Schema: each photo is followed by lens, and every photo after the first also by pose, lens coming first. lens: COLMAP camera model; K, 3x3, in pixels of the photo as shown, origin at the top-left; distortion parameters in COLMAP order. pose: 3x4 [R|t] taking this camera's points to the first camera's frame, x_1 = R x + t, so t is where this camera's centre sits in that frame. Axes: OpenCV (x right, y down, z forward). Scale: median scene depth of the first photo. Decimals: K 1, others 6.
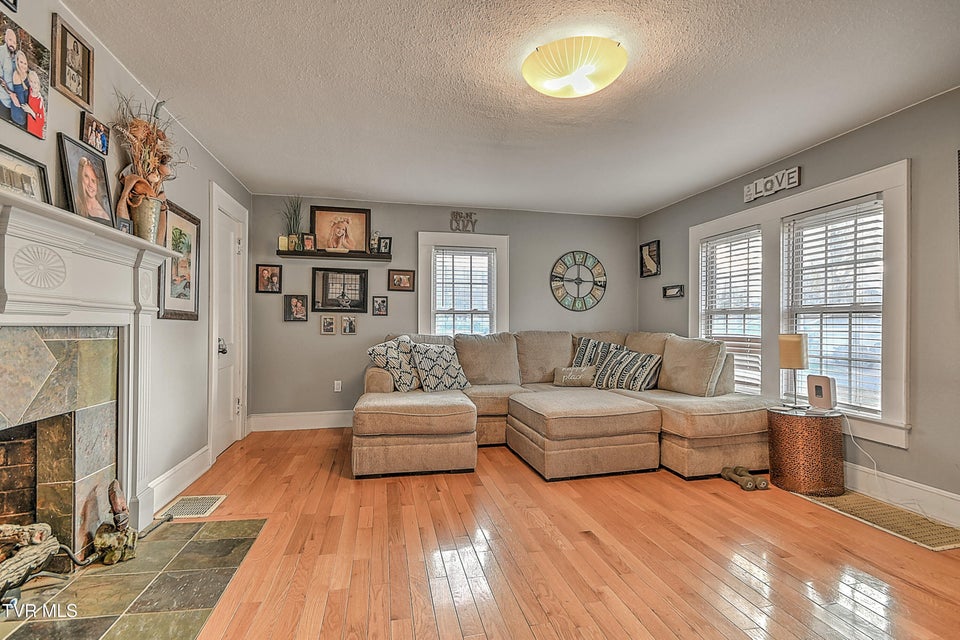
lens RADIAL K [[455.0, 0, 485.9], [0, 455.0, 322.9], [0, 0, 1]] dist [0.016088, -0.000107]
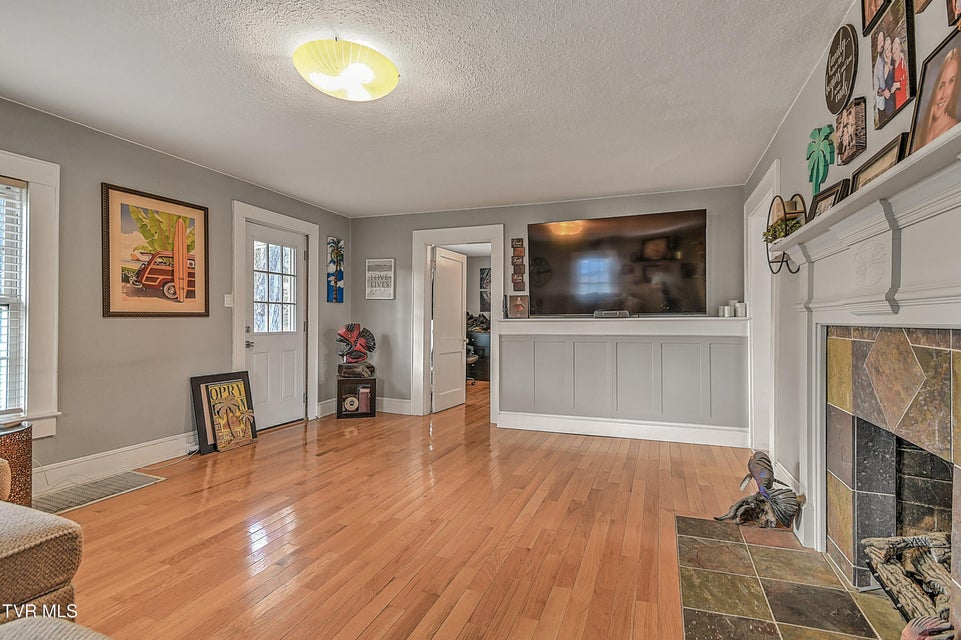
lens RADIAL K [[450.2, 0, 480.8], [0, 450.2, 319.7], [0, 0, 1]] dist [-0.000244, -0.000162]
pose [[-0.825547, -0.003901, 0.564320, -0.407543], [-0.008244, 0.999953, -0.005148, 0.001764], [-0.564274, -0.008902, -0.825540, 1.079103]]
